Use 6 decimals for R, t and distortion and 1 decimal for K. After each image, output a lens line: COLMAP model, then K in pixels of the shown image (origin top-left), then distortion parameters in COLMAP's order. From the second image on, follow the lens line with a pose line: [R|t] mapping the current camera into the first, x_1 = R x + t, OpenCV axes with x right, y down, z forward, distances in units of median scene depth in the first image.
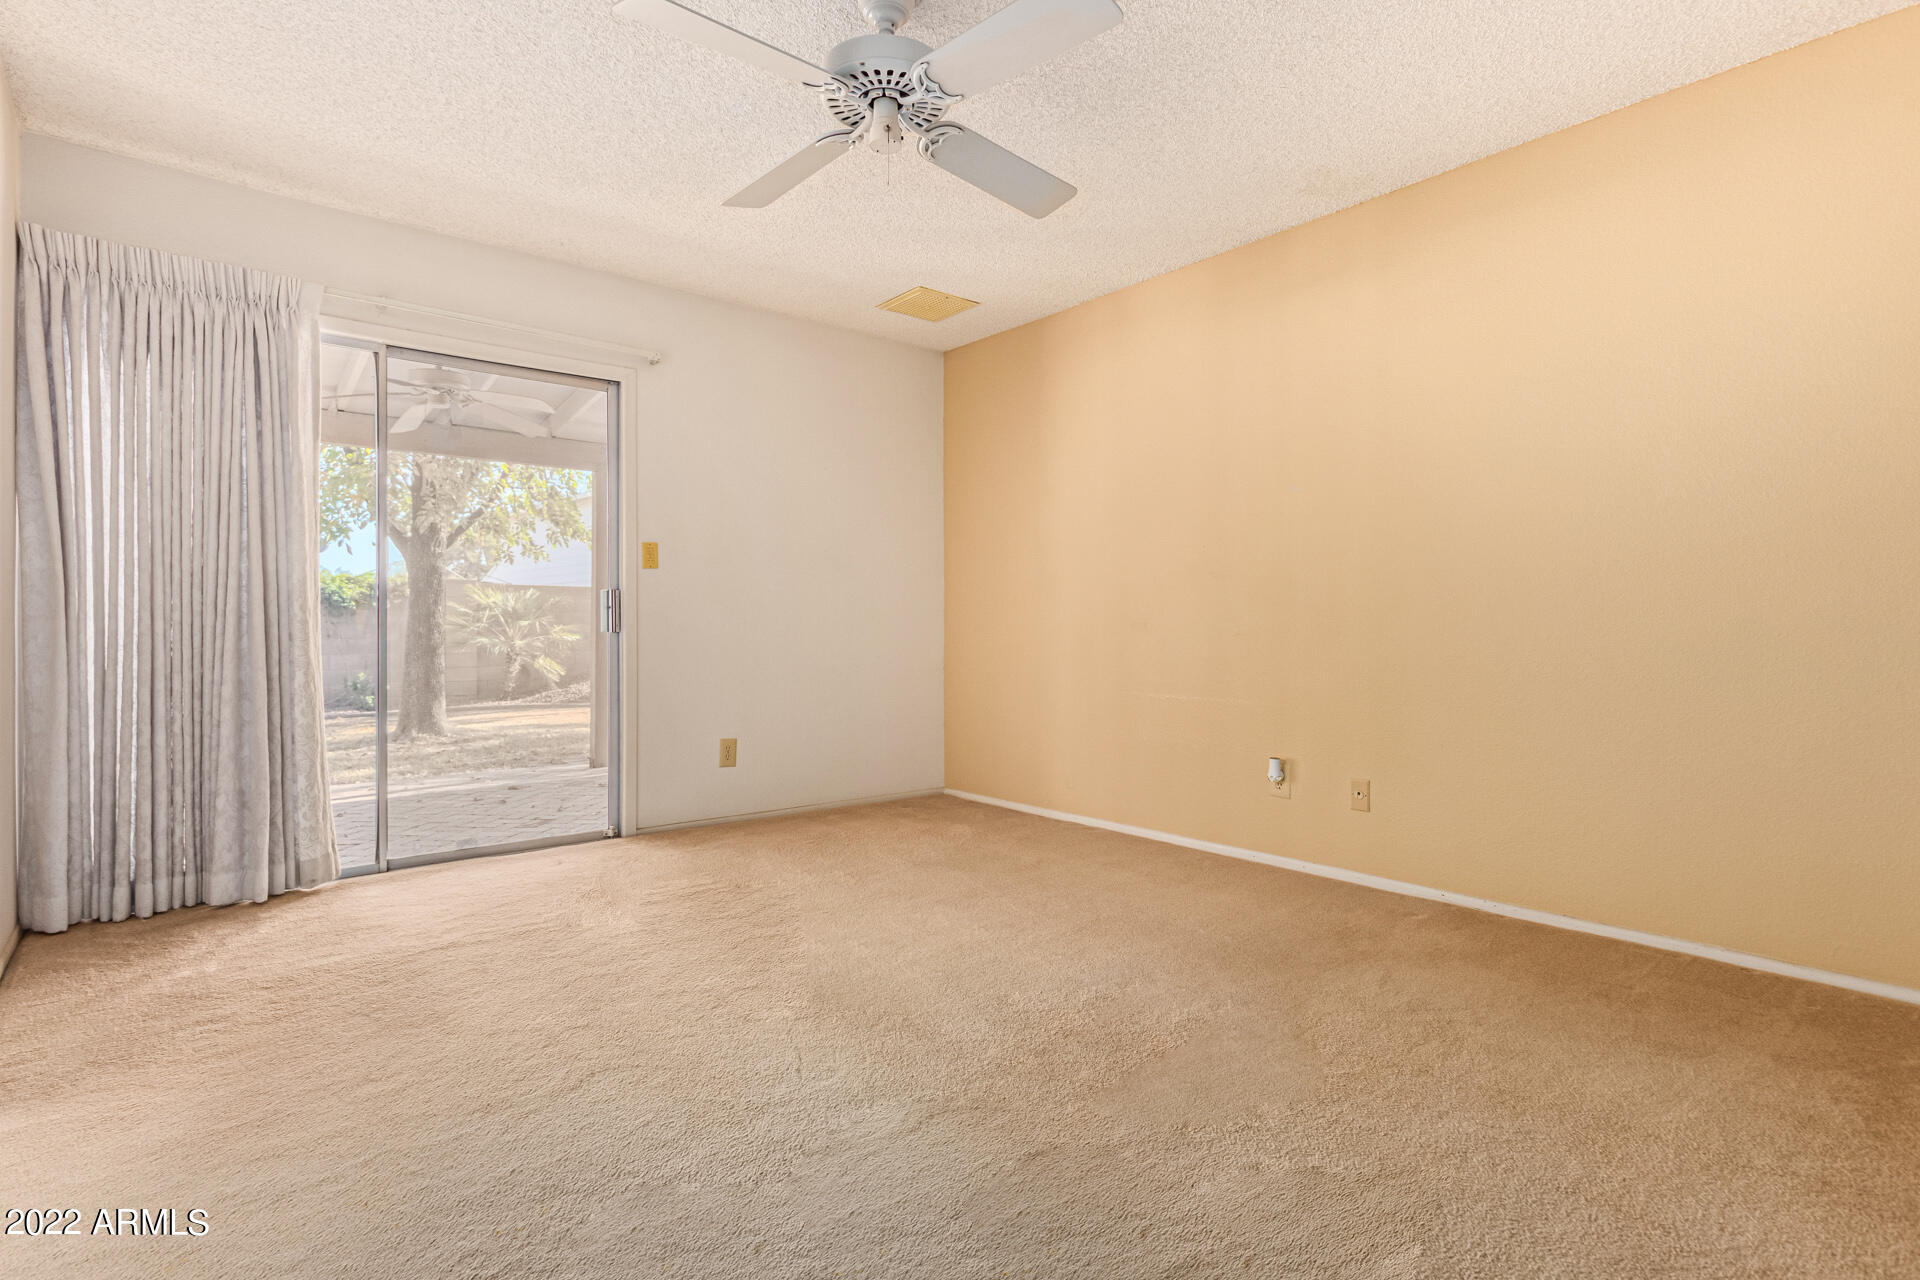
lens RADIAL K [[942.8, 0, 970.5], [0, 942.8, 631.2], [0, 0, 1]] dist [0.009629, 0.000168]
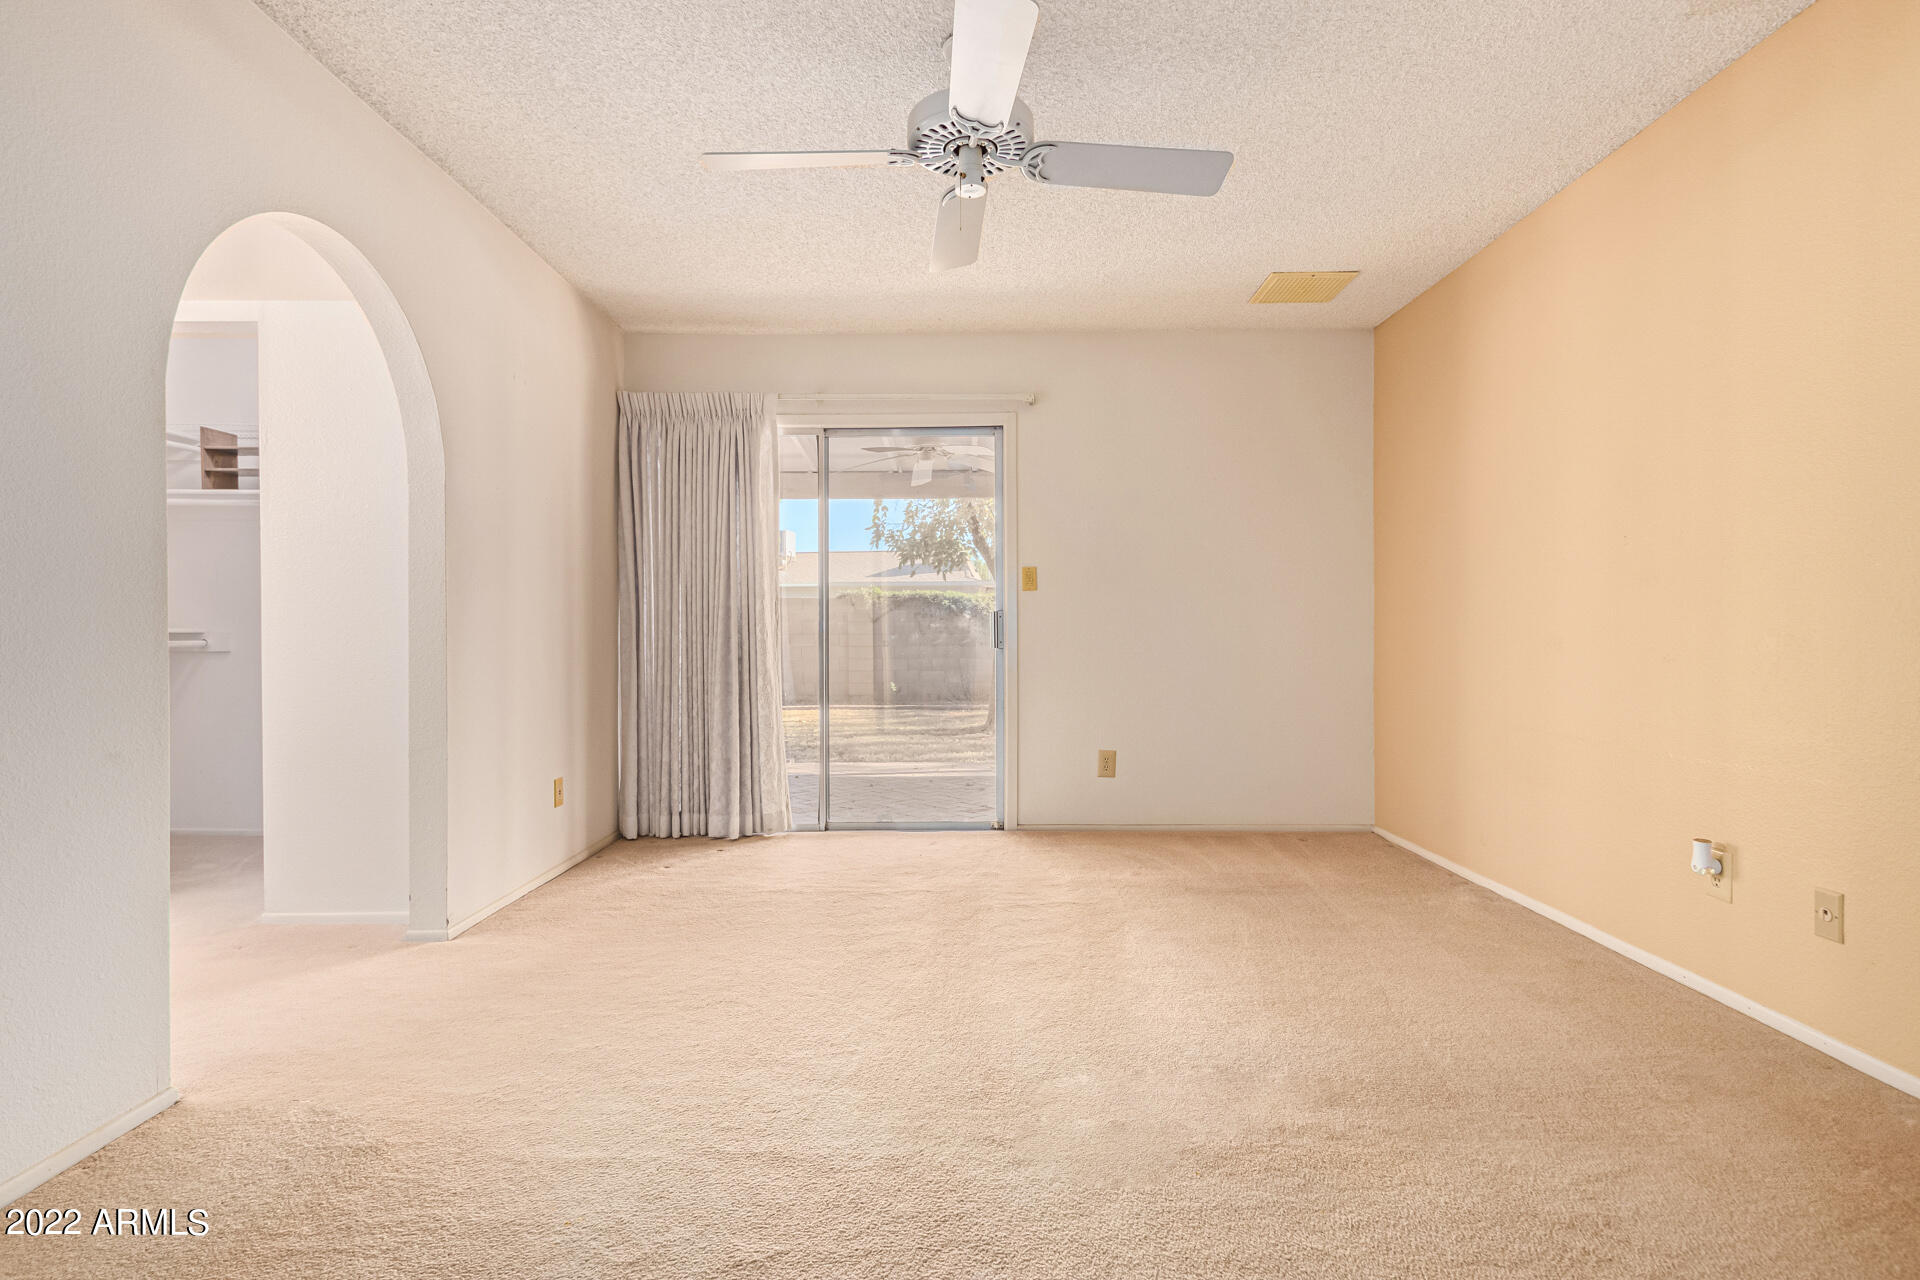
lens RADIAL K [[942.8, 0, 970.2], [0, 942.8, 643.6], [0, 0, 1]] dist [0.009629, 0.000168]
pose [[0.765465, 0.005306, -0.643456, 0.409549], [0.000190, 0.999964, 0.008473, -0.017921], [0.643478, -0.006608, 0.765436, 0.143013]]
